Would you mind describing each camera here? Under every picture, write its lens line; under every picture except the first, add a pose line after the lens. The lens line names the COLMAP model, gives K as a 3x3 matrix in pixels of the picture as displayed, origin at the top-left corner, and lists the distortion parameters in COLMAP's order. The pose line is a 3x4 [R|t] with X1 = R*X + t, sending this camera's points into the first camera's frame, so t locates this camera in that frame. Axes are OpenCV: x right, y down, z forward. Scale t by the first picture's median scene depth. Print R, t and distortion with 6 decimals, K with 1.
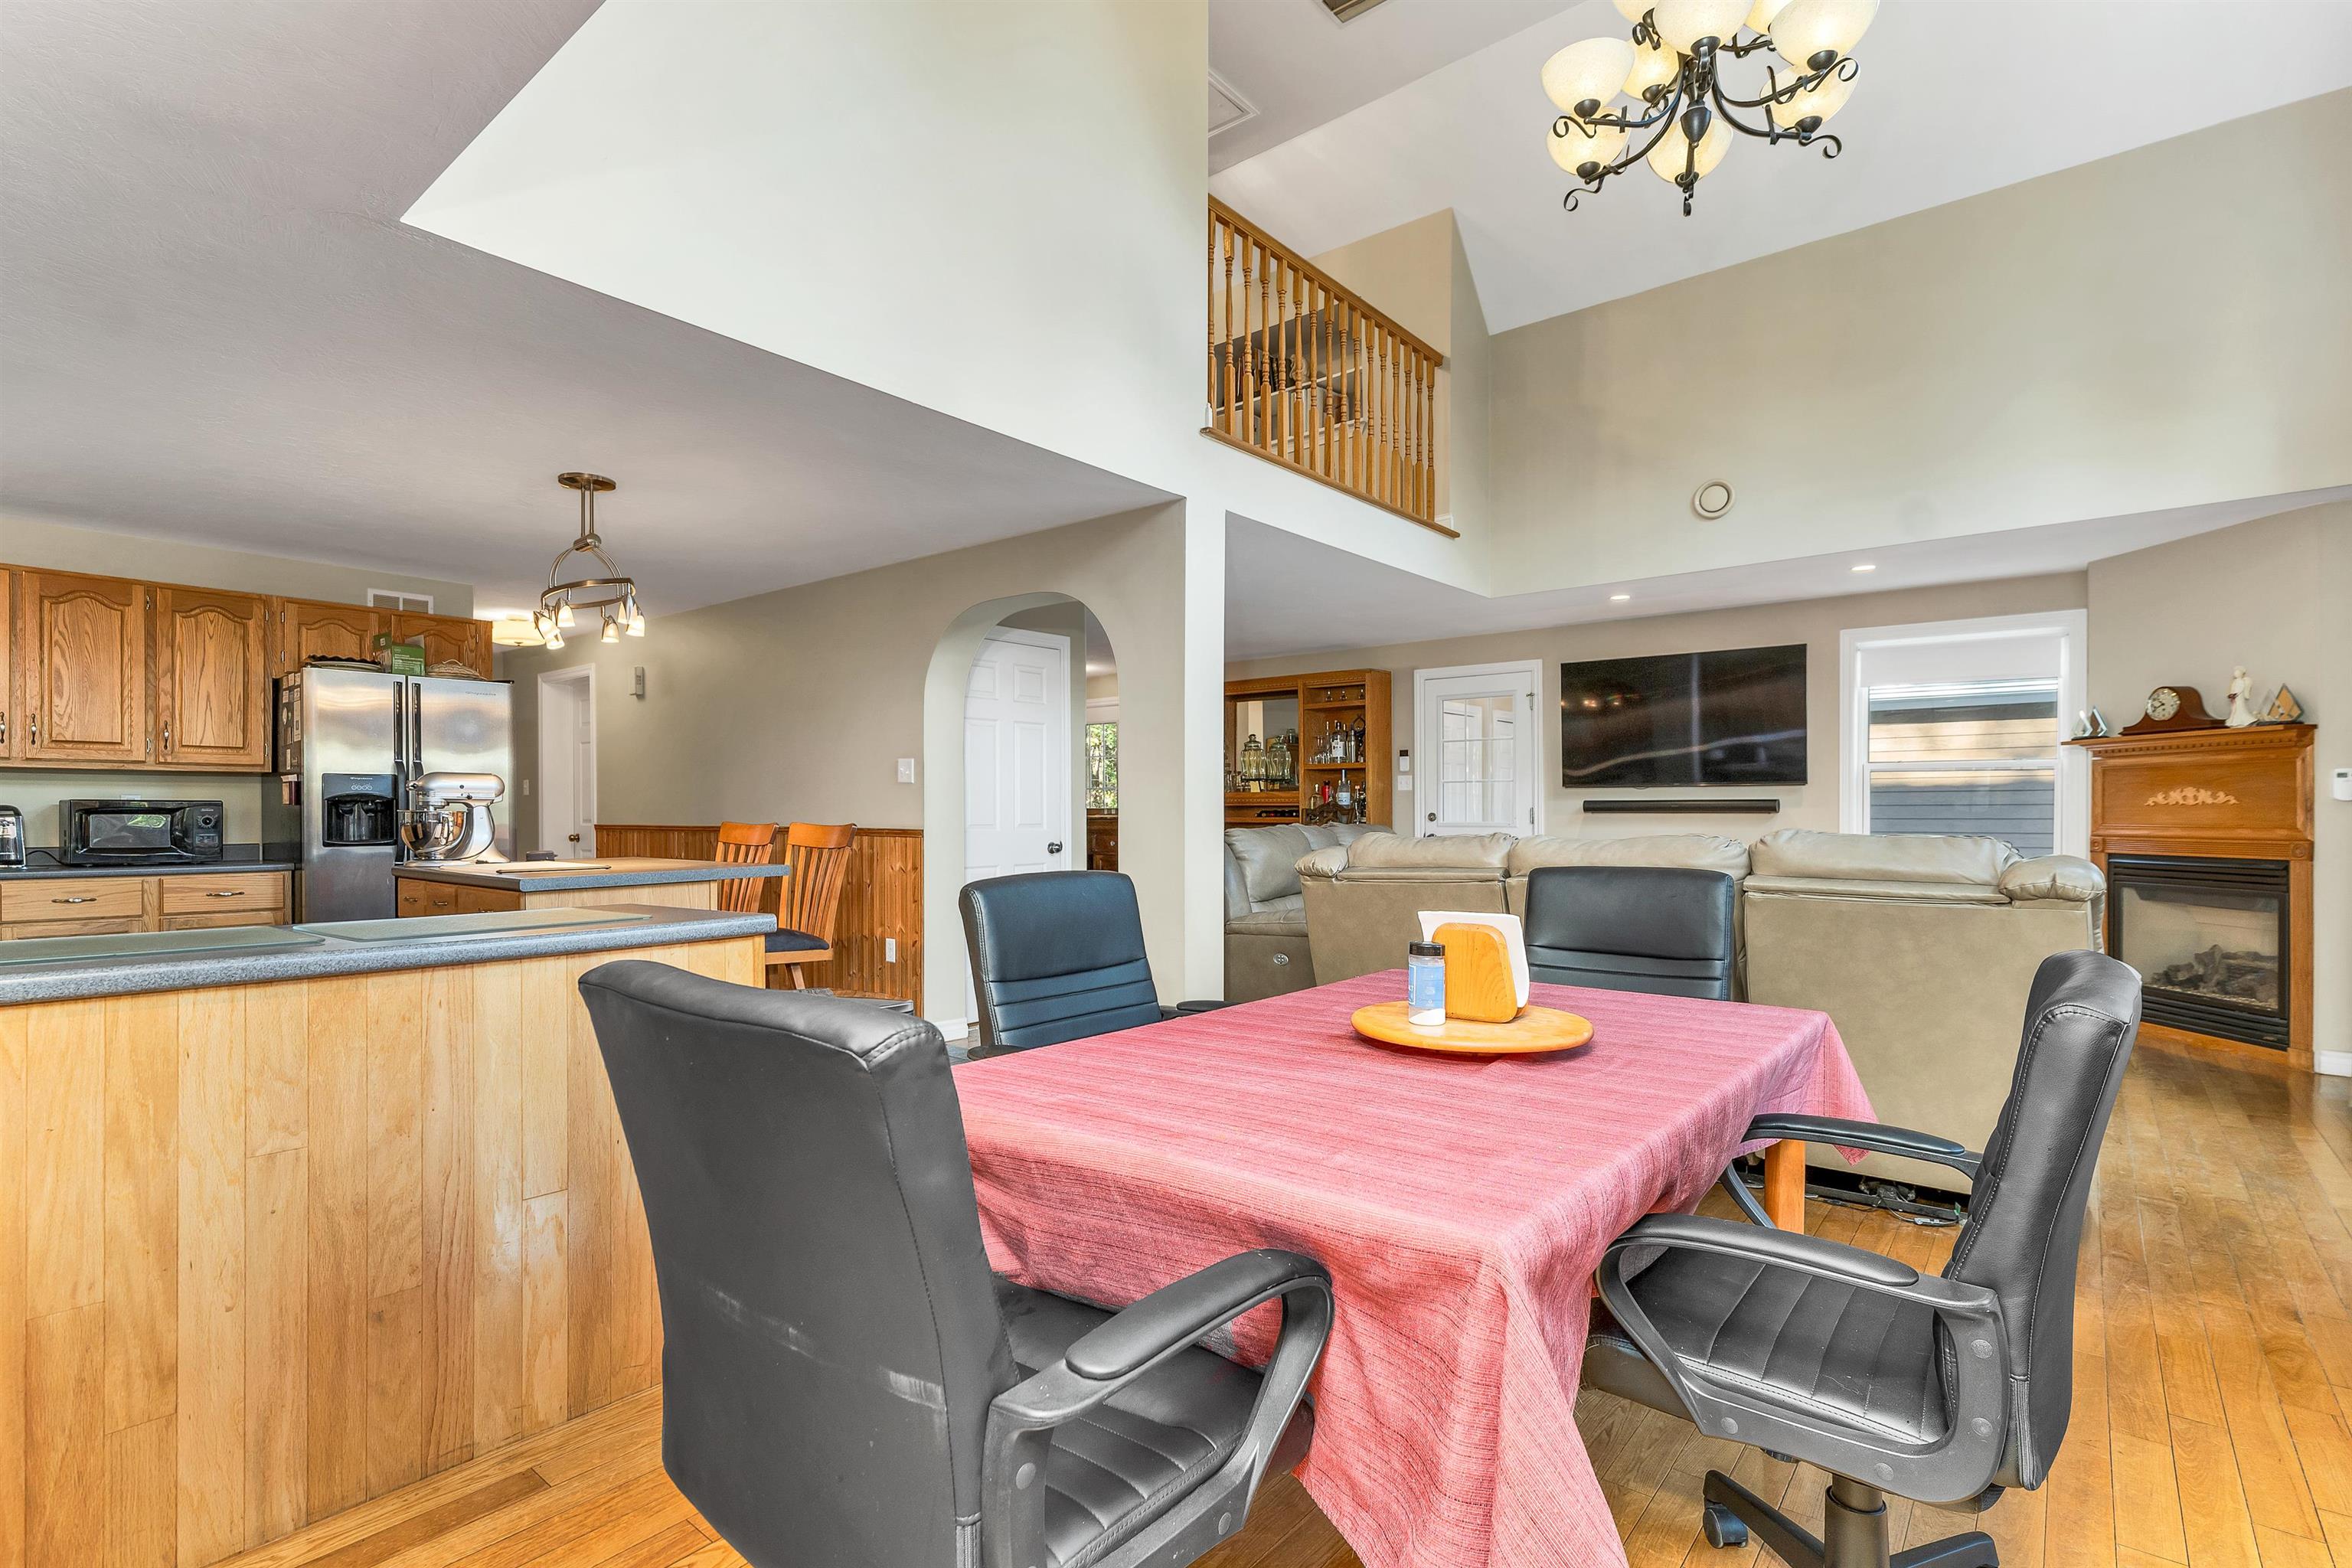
lens RADIAL K [[1100.0, 0, 1173.9], [0, 1100.0, 812.5], [0, 0, 1]] dist [0.000872, -0.000135]
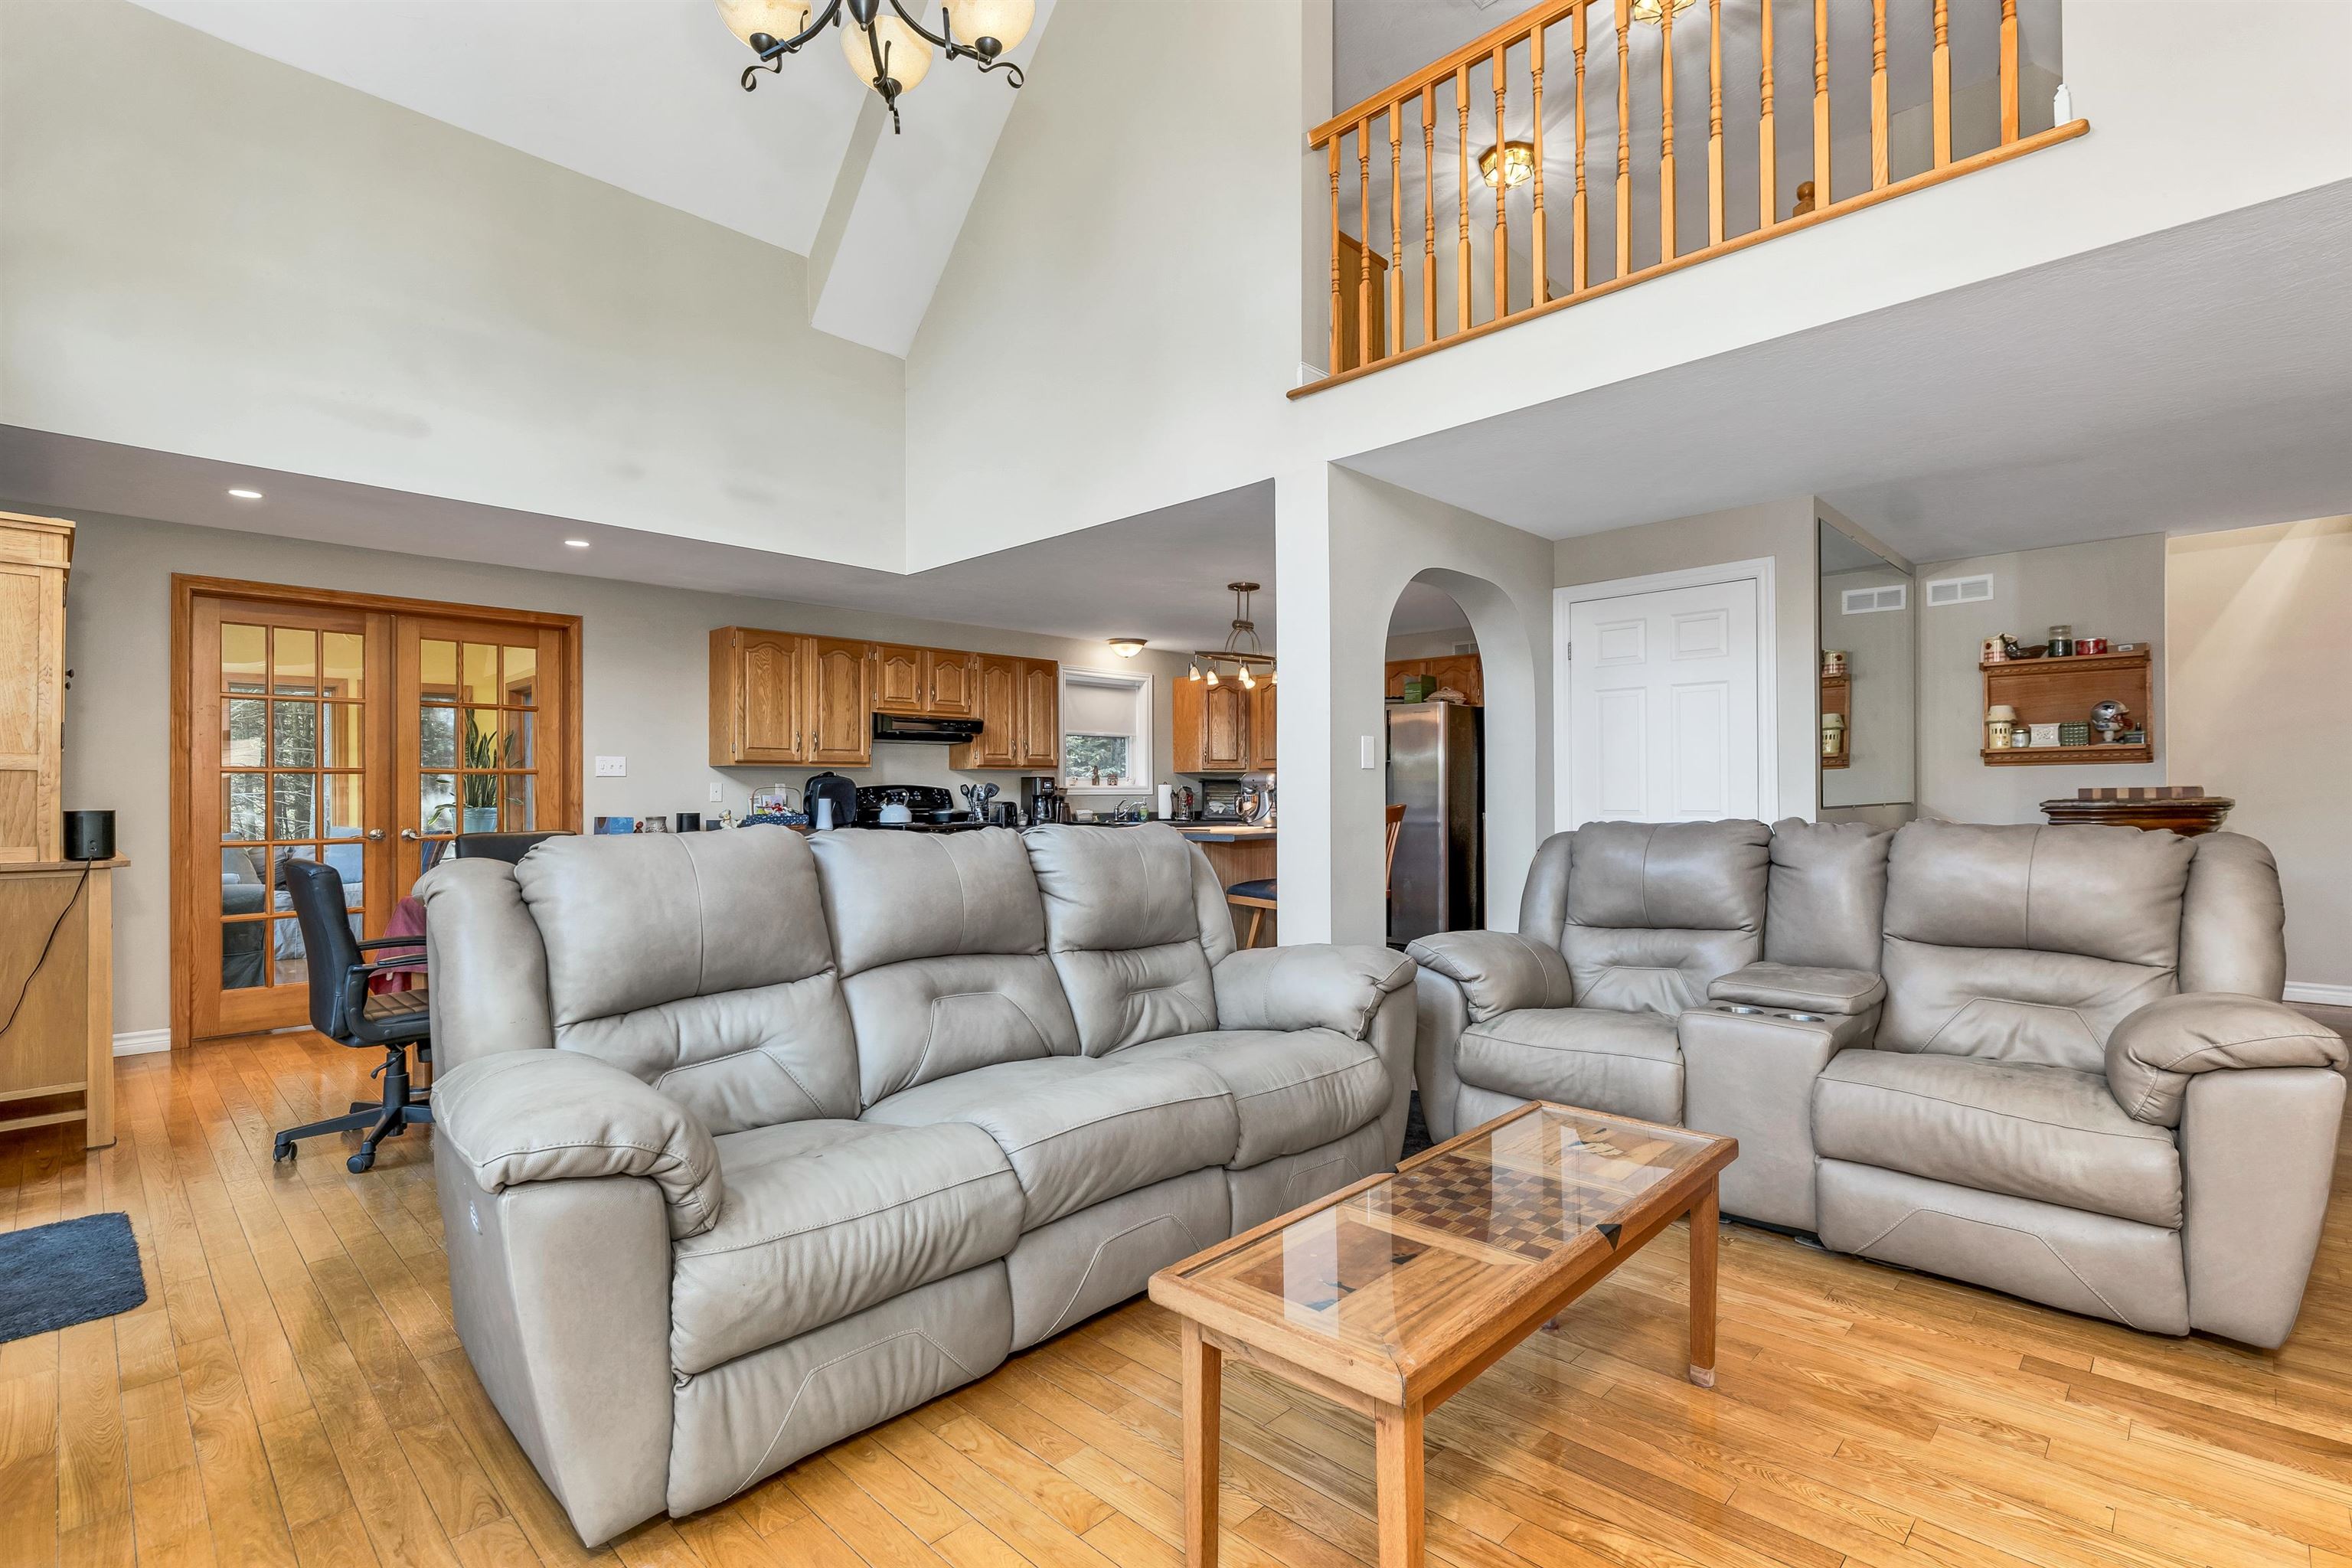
lens RADIAL K [[1075.3, 0, 1176.0], [0, 1075.3, 784.0], [0, 0, 1]] dist [-0.003426, -0.000347]
pose [[-0.086638, -0.006486, -0.996219, 0.850950], [0.001811, 0.999976, -0.006668, -0.006161], [0.996238, -0.002382, -0.086624, 0.868500]]
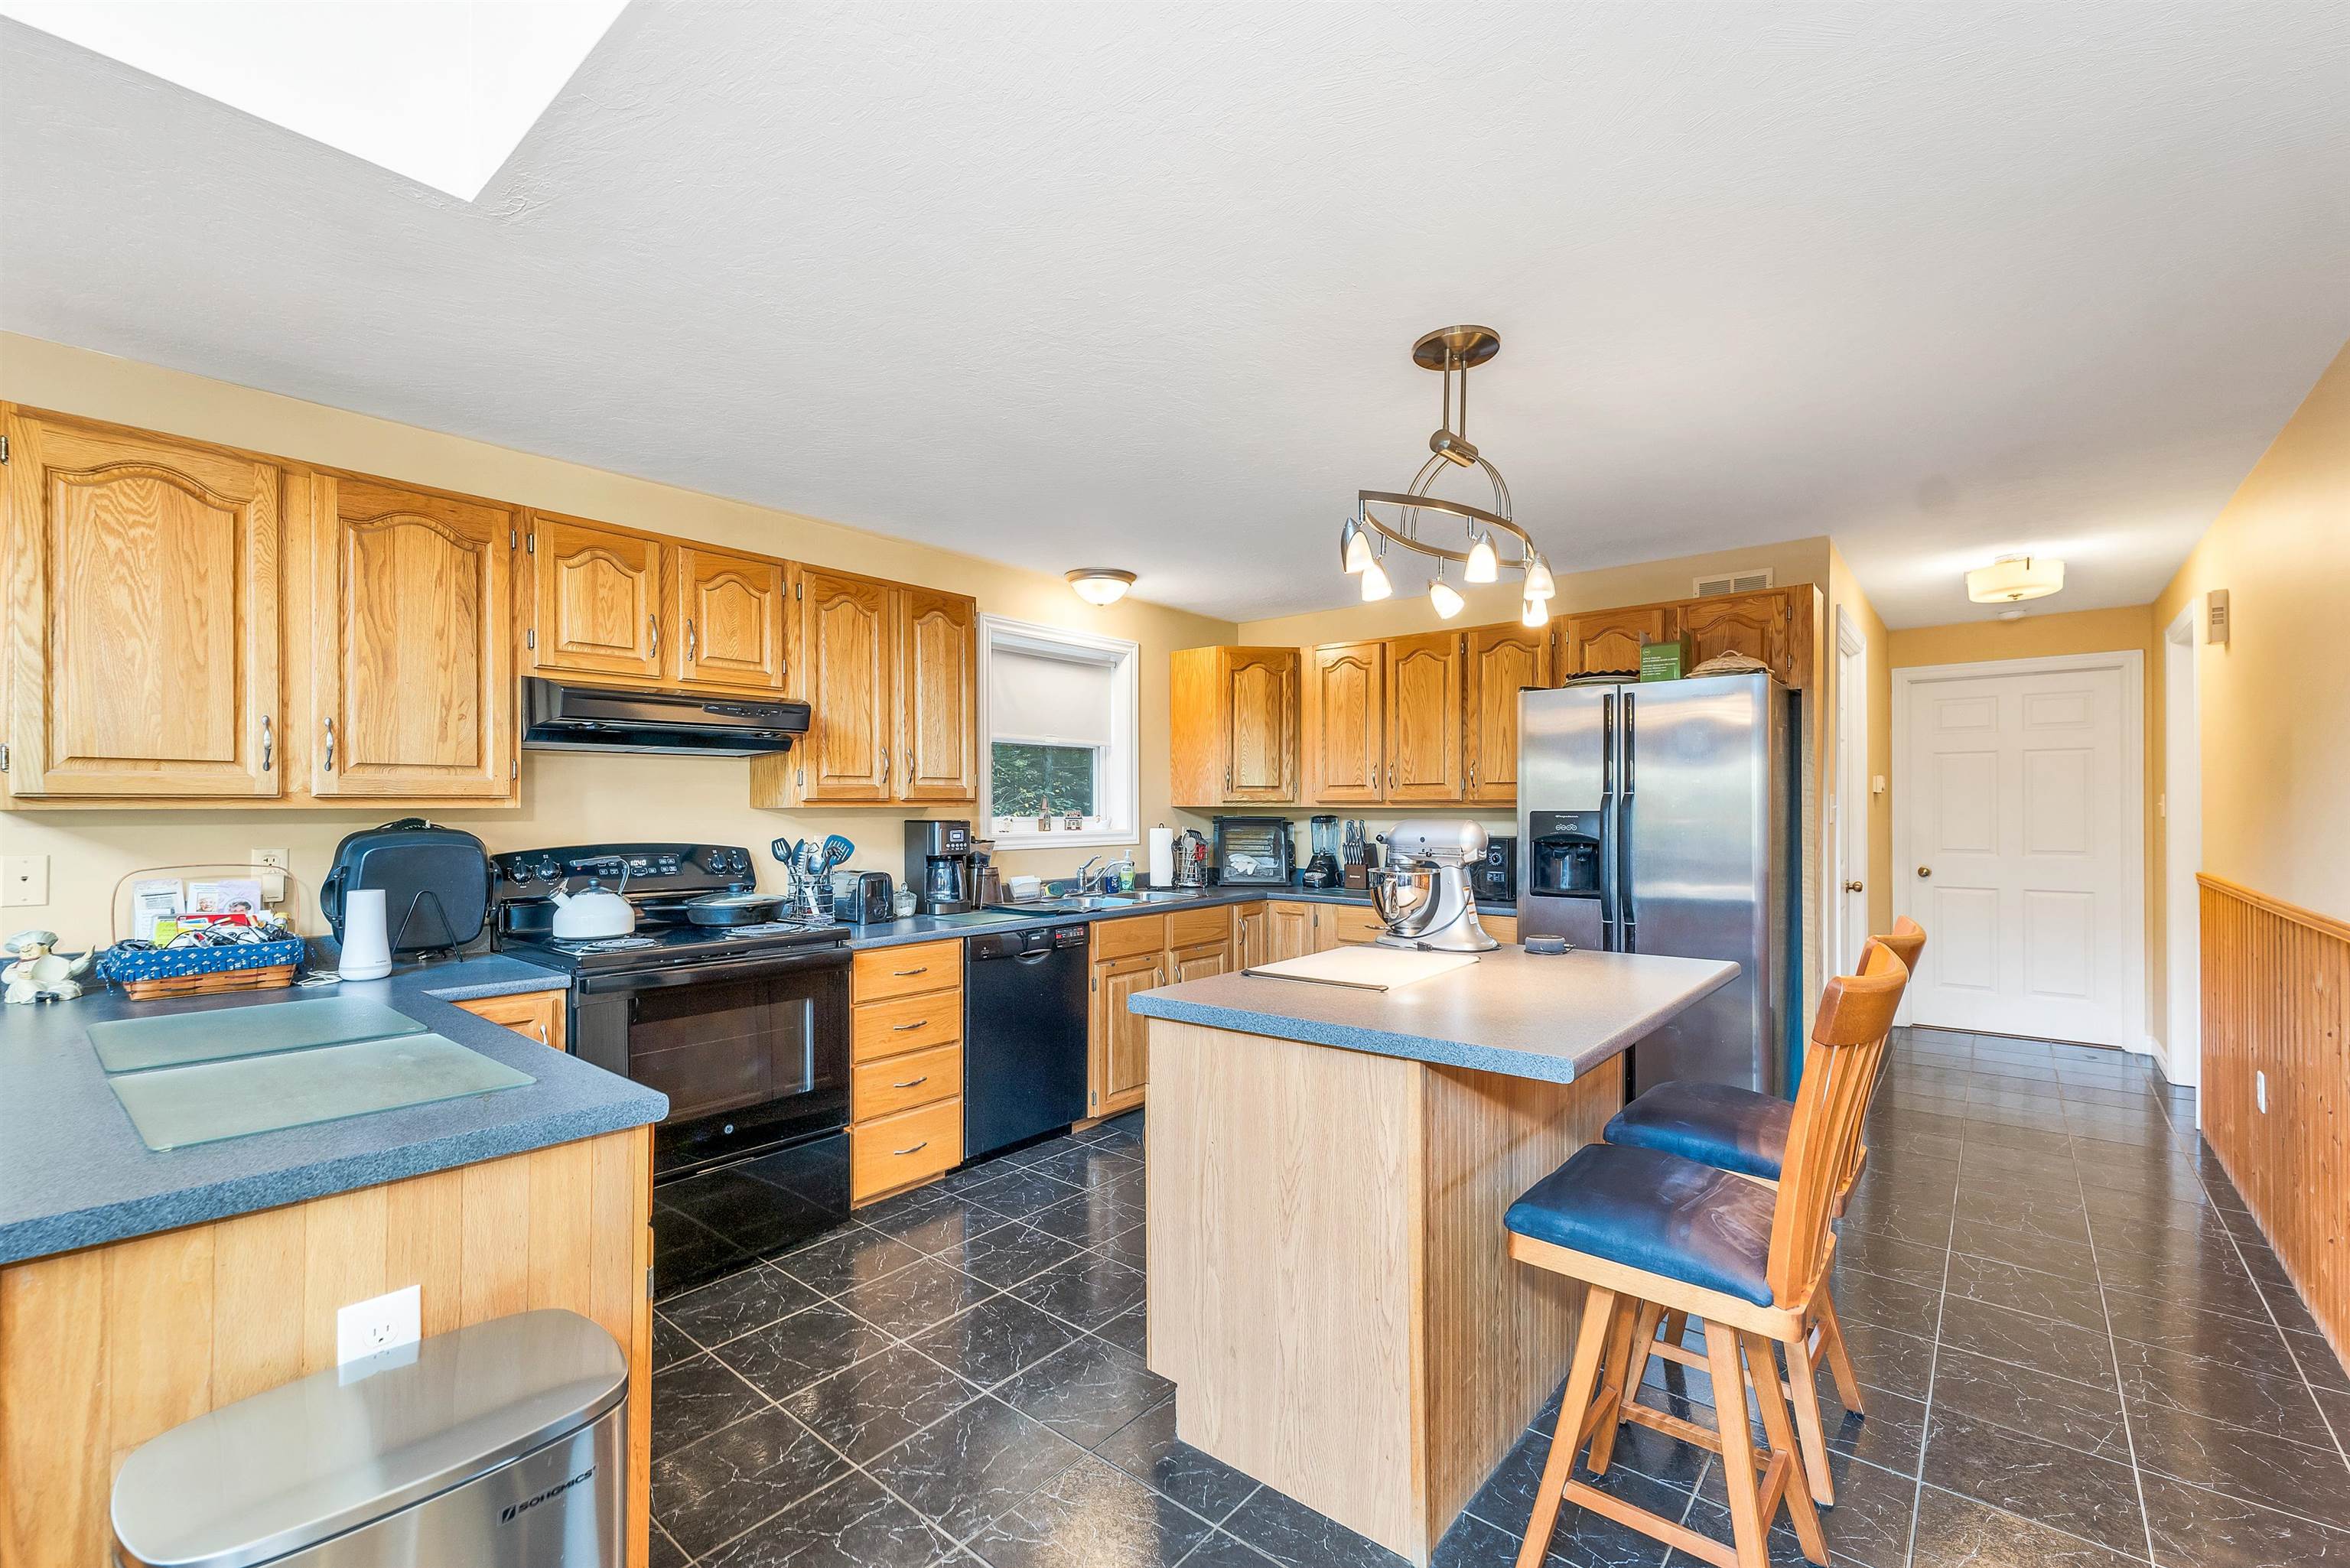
lens RADIAL K [[990.0, 0, 1162.0], [0, 990.0, 804.5], [0, 0, 1]] dist [0.001838, 0.000346]
pose [[-0.019350, -0.002391, -0.999810, 0.015560], [0.000635, 0.999997, -0.002404, -0.038734], [0.999813, -0.000682, -0.019349, 0.709783]]
